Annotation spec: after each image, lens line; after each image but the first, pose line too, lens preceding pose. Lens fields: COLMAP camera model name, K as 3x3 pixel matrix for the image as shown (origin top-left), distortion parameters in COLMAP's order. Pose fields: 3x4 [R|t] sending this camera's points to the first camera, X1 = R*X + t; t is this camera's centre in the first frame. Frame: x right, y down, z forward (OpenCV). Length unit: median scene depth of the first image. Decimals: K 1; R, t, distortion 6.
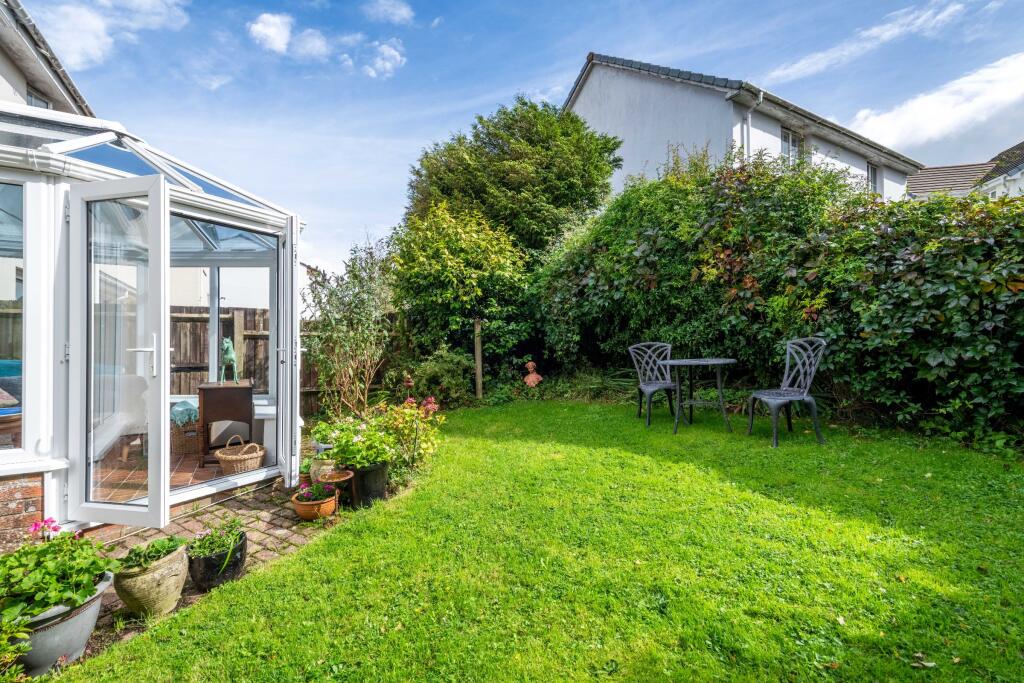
lens RADIAL K [[461.9, 0, 509.5], [0, 461.9, 342.8], [0, 0, 1]] dist [0.008266, -0.000286]
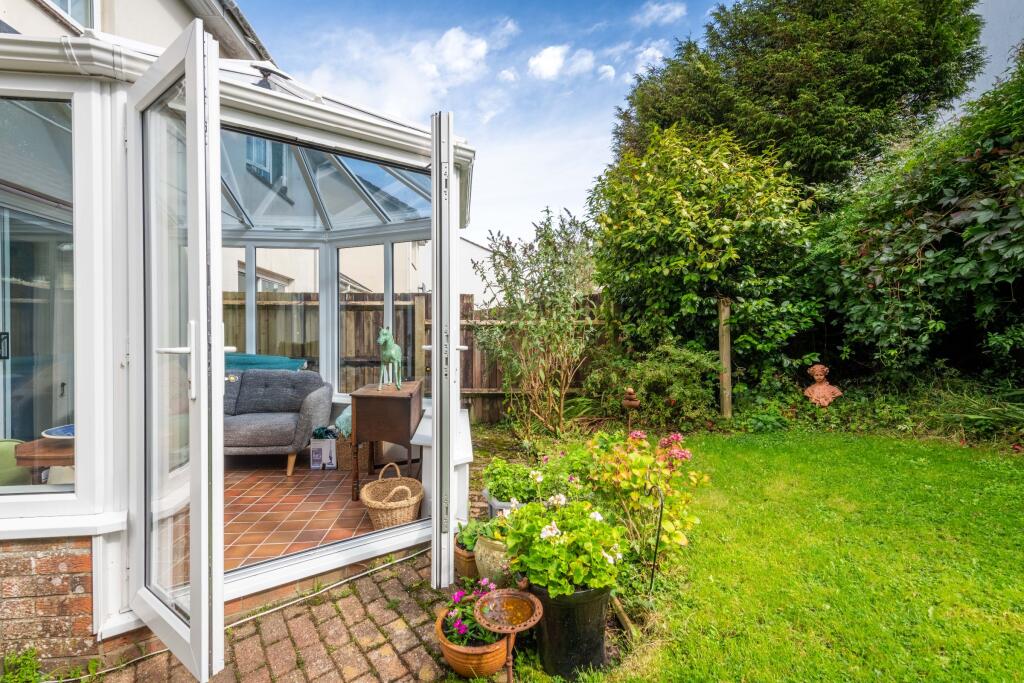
lens RADIAL K [[461.9, 0, 510.8], [0, 461.9, 341.2], [0, 0, 1]] dist [0.008266, -0.000286]
pose [[0.918866, 0.005672, -0.394528, -0.094107], [0.001449, 0.999841, 0.017748, -0.002046], [0.394566, -0.016880, 0.918713, 0.288919]]
